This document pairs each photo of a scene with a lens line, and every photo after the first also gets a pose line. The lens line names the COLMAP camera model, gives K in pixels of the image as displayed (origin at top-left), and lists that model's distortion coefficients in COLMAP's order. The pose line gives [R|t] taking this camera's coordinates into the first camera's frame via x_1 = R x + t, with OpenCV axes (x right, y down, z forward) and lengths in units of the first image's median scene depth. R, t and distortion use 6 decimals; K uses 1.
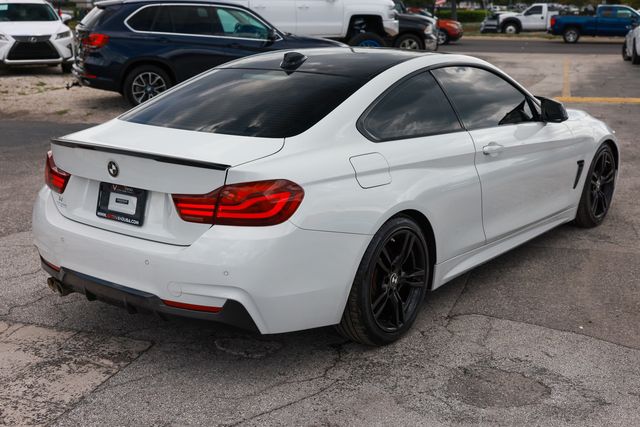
lens RADIAL K [[831.6, 0, 319.0], [0, 831.6, 210.3], [0, 0, 1]] dist [0.009021, 0.000000]
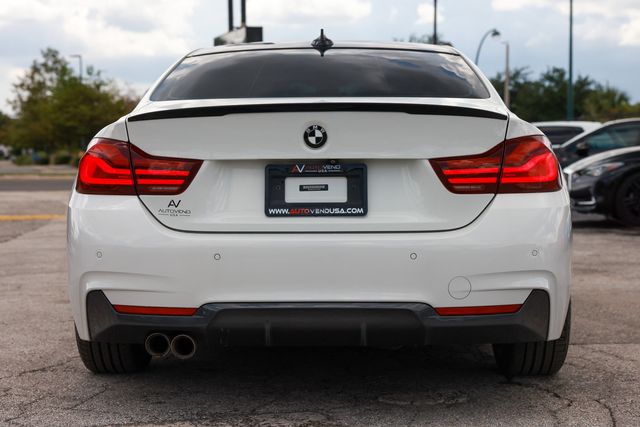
lens RADIAL K [[1093.3, 0, 323.5], [0, 1093.3, 216.9], [0, 0, 1]] dist [0.085286, 0.000000]
pose [[0.813260, -0.036115, 0.580779, -0.768452], [0.145812, 0.978878, -0.143308, 0.145349], [-0.563336, 0.201231, 0.801348, 0.286120]]
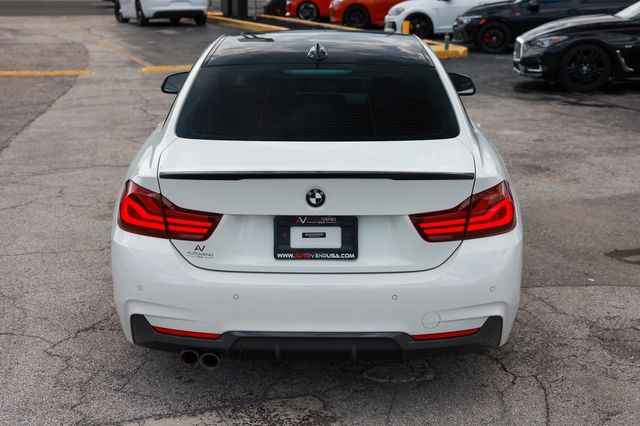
lens RADIAL K [[925.1, 0, 316.7], [0, 925.1, 212.6], [0, 0, 1]] dist [0.047853, 0.000000]
pose [[0.806967, -0.158703, 0.568874, -0.774195], [0.144367, 0.987005, 0.070562, -0.100165], [-0.572680, 0.025185, 0.819392, 0.242729]]
